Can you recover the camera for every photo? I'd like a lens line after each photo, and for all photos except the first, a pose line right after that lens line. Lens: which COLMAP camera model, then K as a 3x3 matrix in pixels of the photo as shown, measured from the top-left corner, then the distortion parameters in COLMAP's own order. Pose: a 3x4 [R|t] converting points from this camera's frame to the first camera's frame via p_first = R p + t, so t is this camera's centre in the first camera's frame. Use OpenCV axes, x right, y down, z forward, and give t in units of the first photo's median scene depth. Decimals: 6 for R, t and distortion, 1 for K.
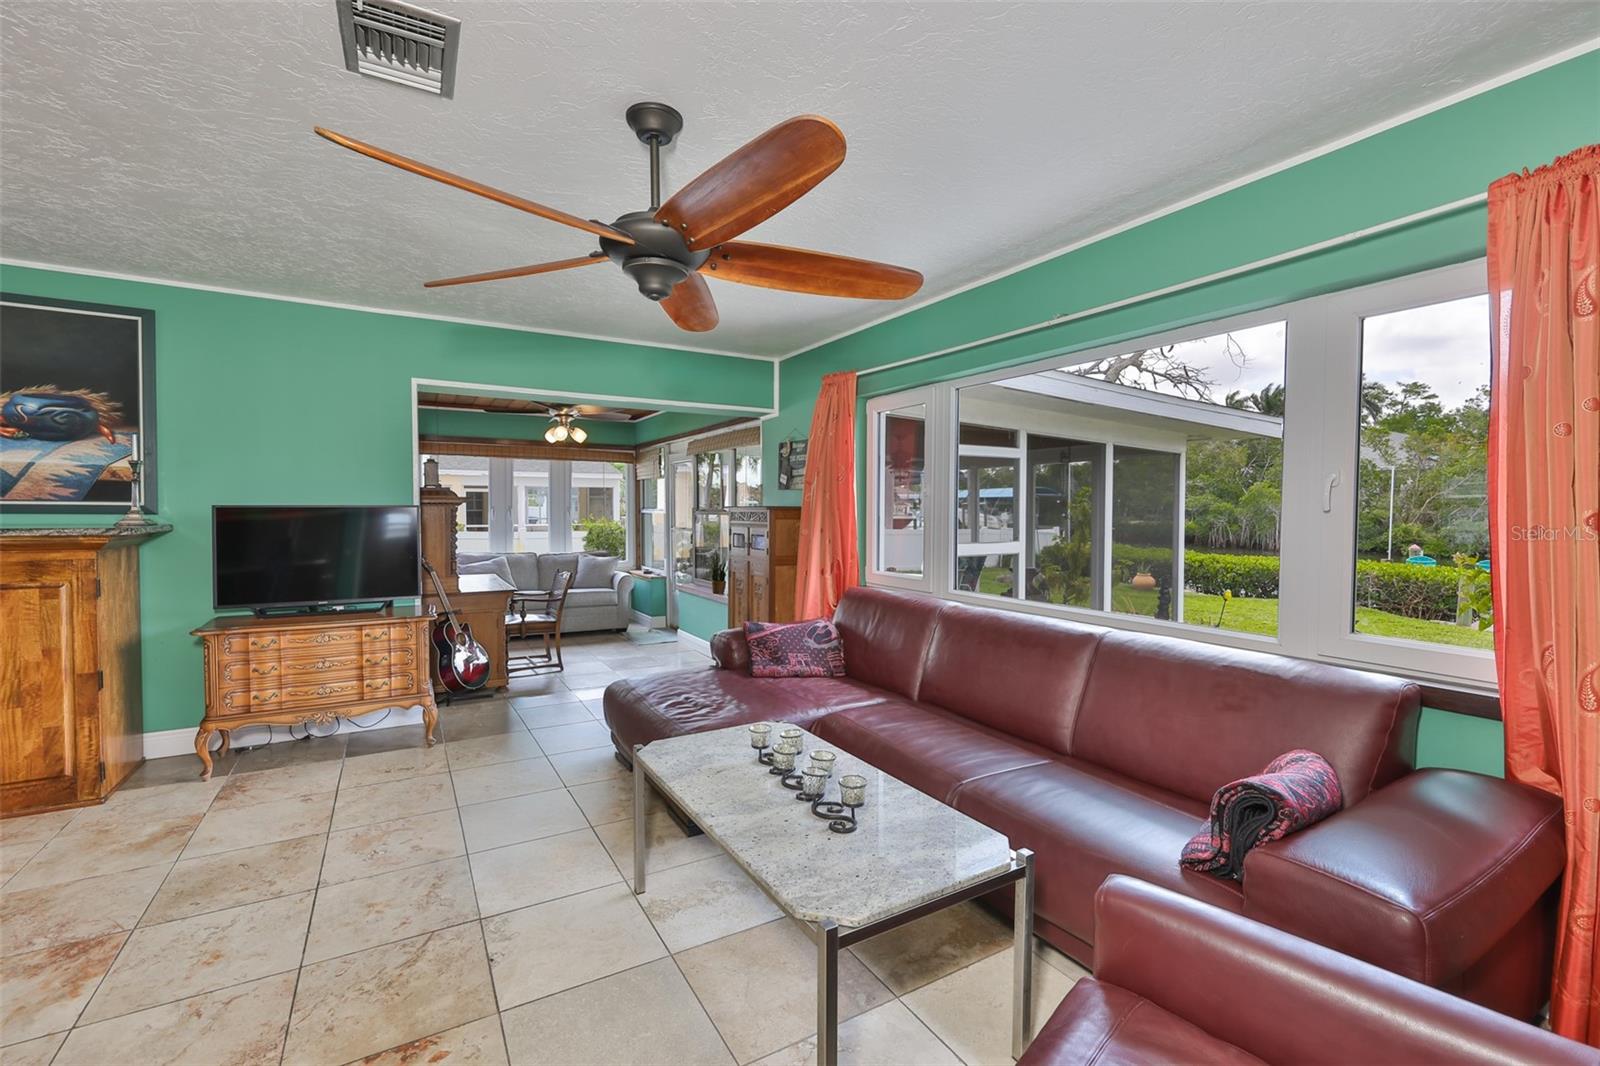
lens RADIAL K [[683.5, 0, 790.1], [0, 683.5, 526.6], [0, 0, 1]] dist [0.000153, 0.000851]
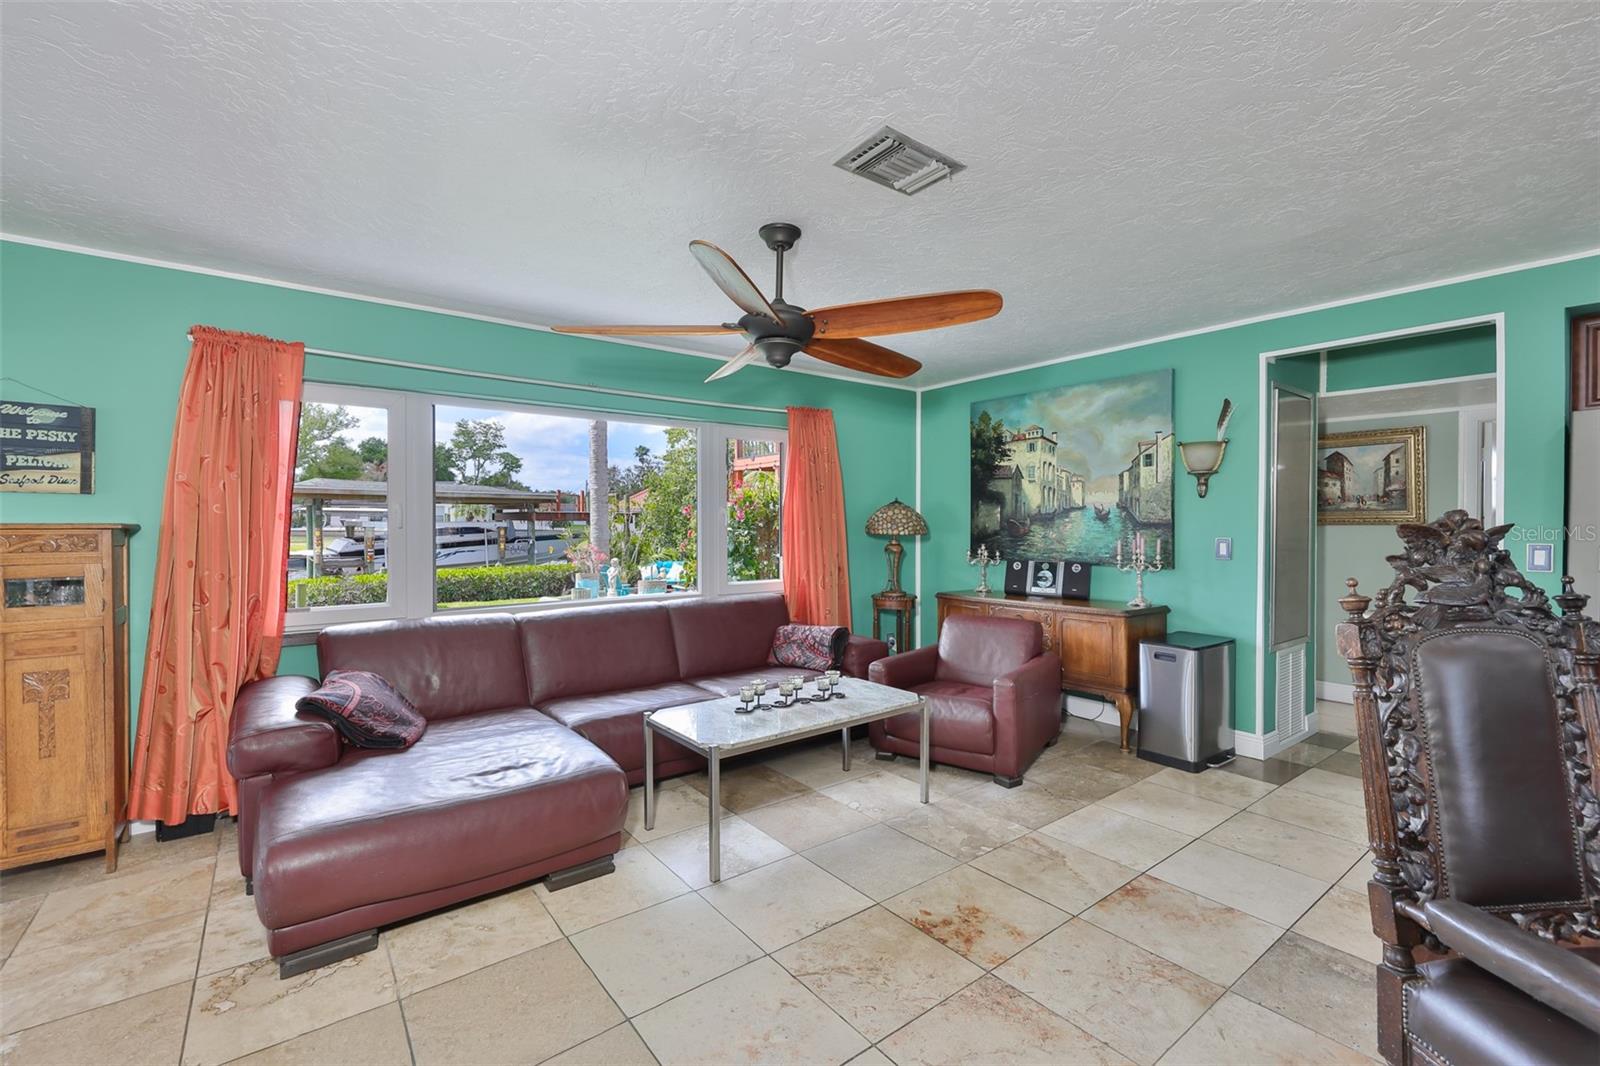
lens RADIAL K [[685.1, 0, 800.0], [0, 685.1, 533.0], [0, 0, 1]] dist [0.007787, -0.000879]
pose [[-0.128836, -0.011403, 0.991600, -0.951834], [0.029634, 0.999443, 0.015344, -0.022518], [-0.991223, 0.031362, -0.128426, 0.715230]]
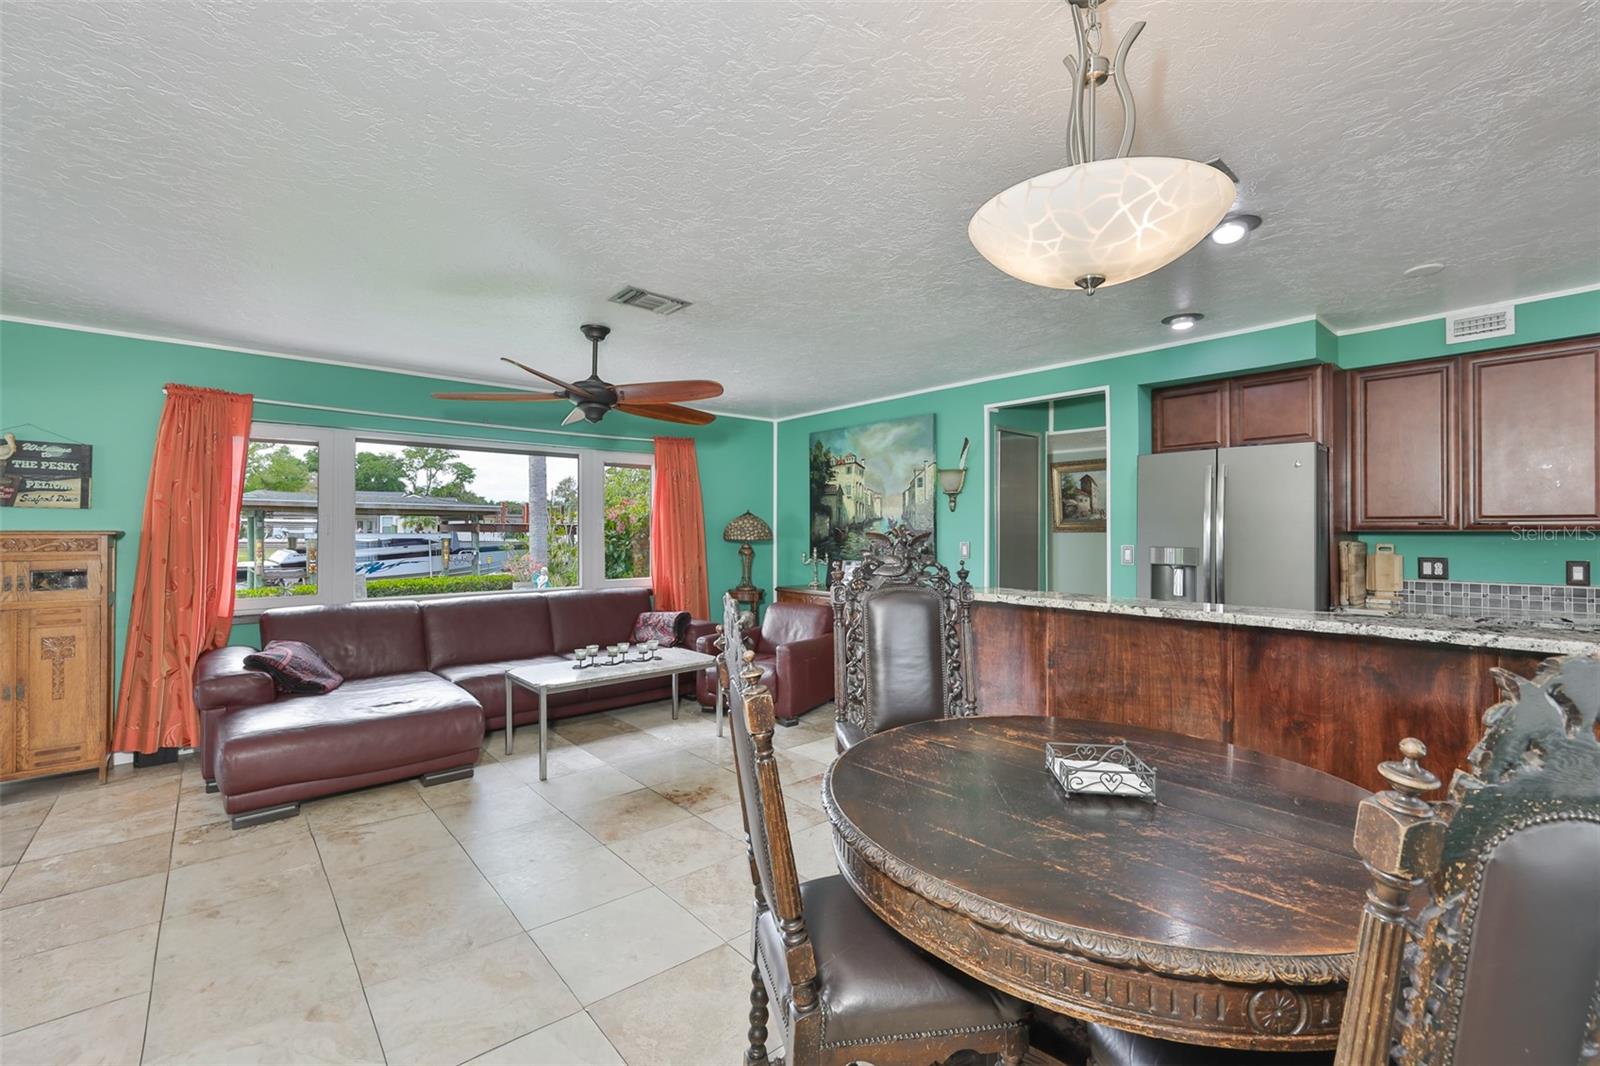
lens RADIAL K [[683.5, 0, 790.1], [0, 683.5, 526.6], [0, 0, 1]] dist [0.000153, 0.000851]
pose [[-0.176941, 0.014006, 0.984122, -1.358904], [0.031383, 0.999471, -0.008582, -0.006326], [-0.983721, 0.029366, -0.177287, 0.506780]]
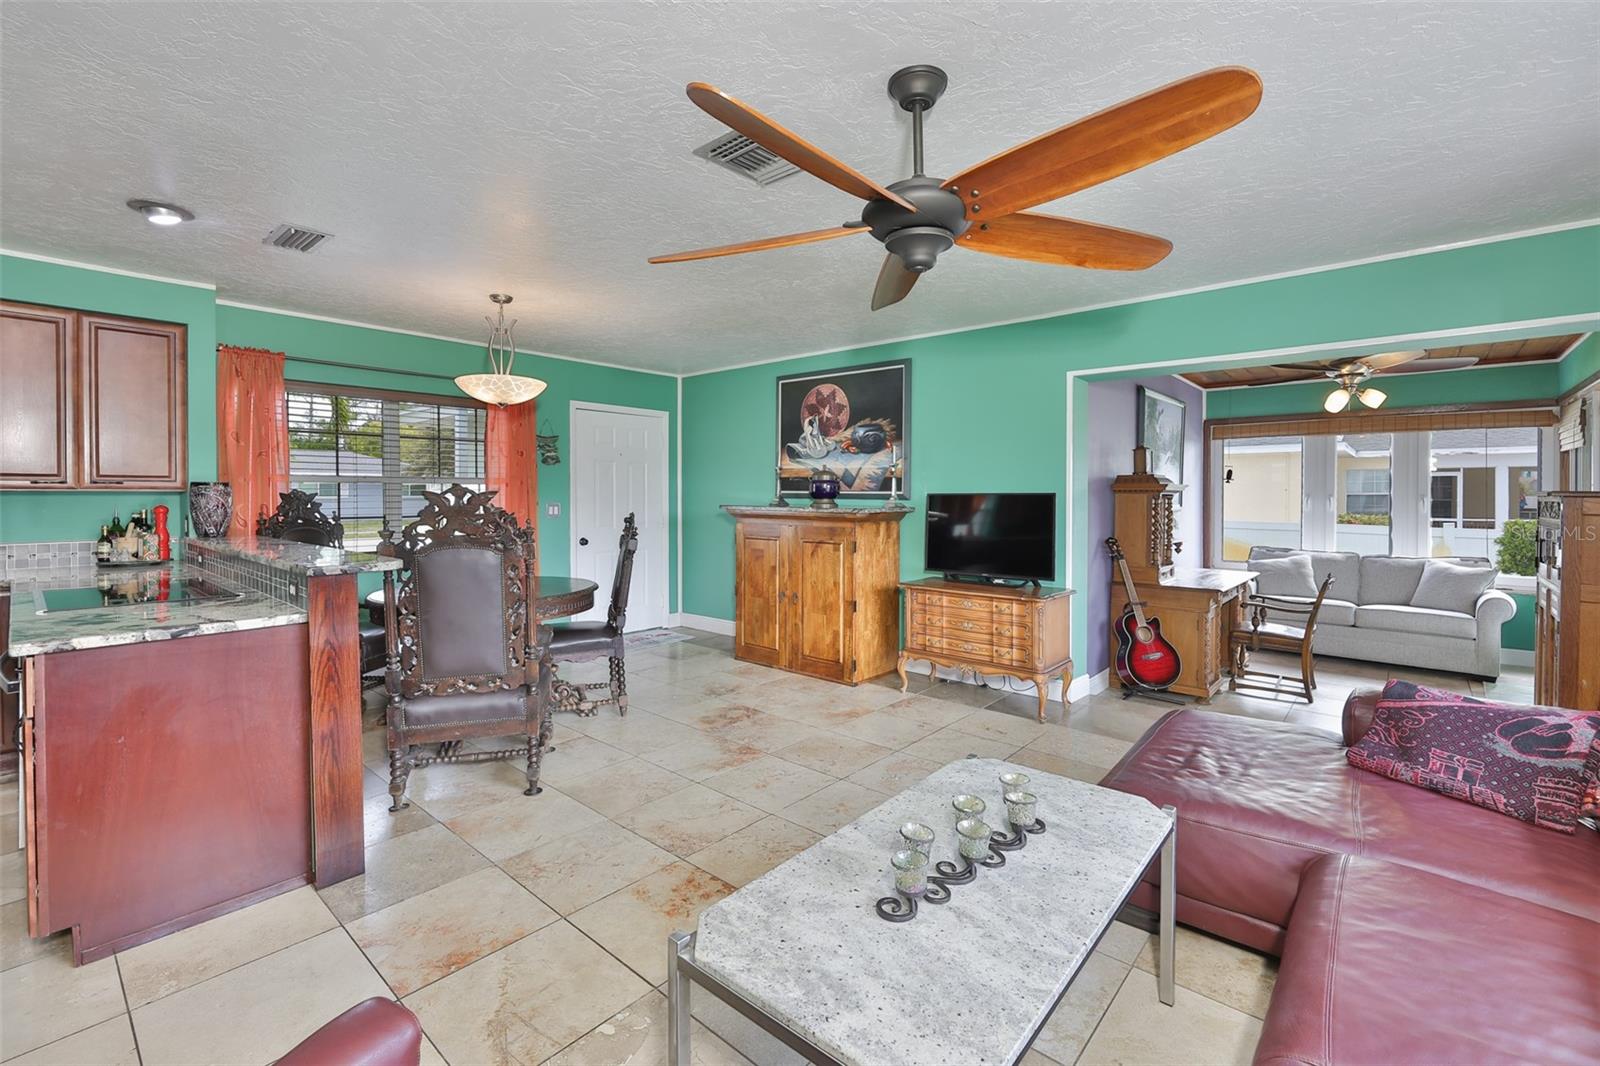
lens RADIAL K [[701.5, 0, 811.6], [0, 701.5, 502.9], [0, 0, 1]] dist [-0.001745, 0.000598]
pose [[0.332523, 0.008546, -0.943057, 0.418549], [-0.026212, 0.999656, -0.000184, -0.006824], [0.942731, 0.024781, 0.332632, 0.344315]]
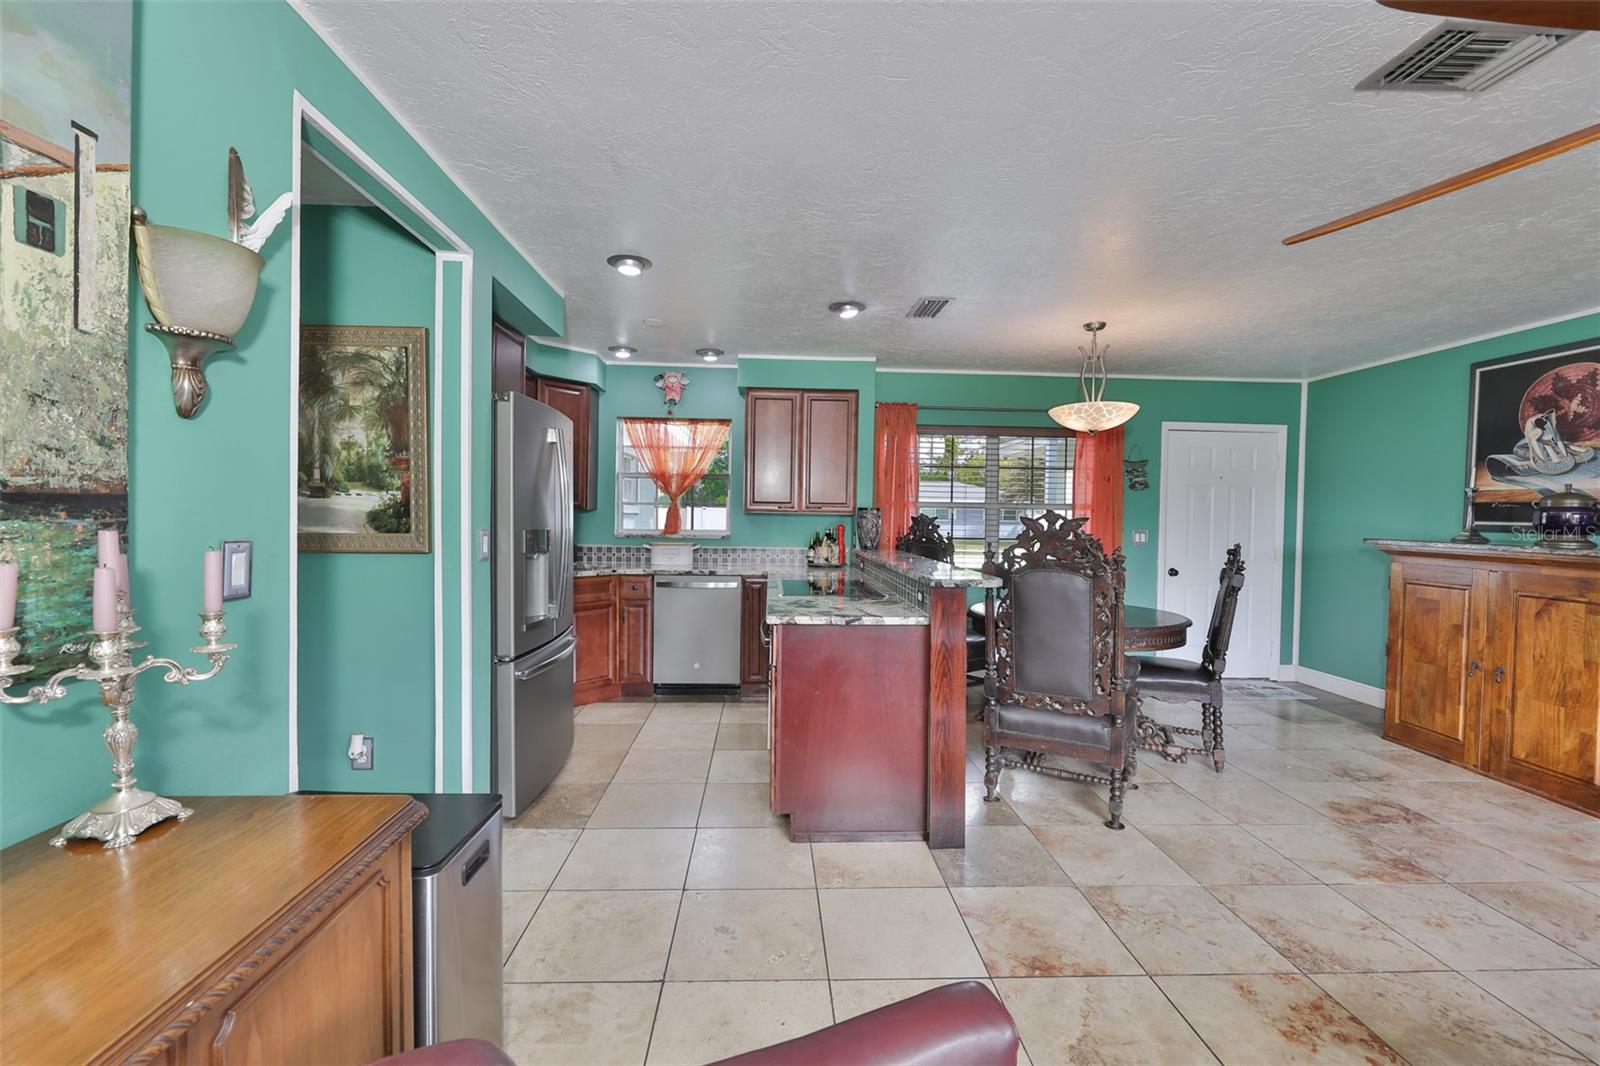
lens RADIAL K [[685.1, 0, 800.0], [0, 685.1, 533.0], [0, 0, 1]] dist [0.007787, -0.000879]
pose [[-0.450417, 0.013365, -0.892718, 0.395060], [-0.042515, 0.998433, 0.036398, -0.008089], [0.891806, 0.054348, -0.449143, 0.330026]]
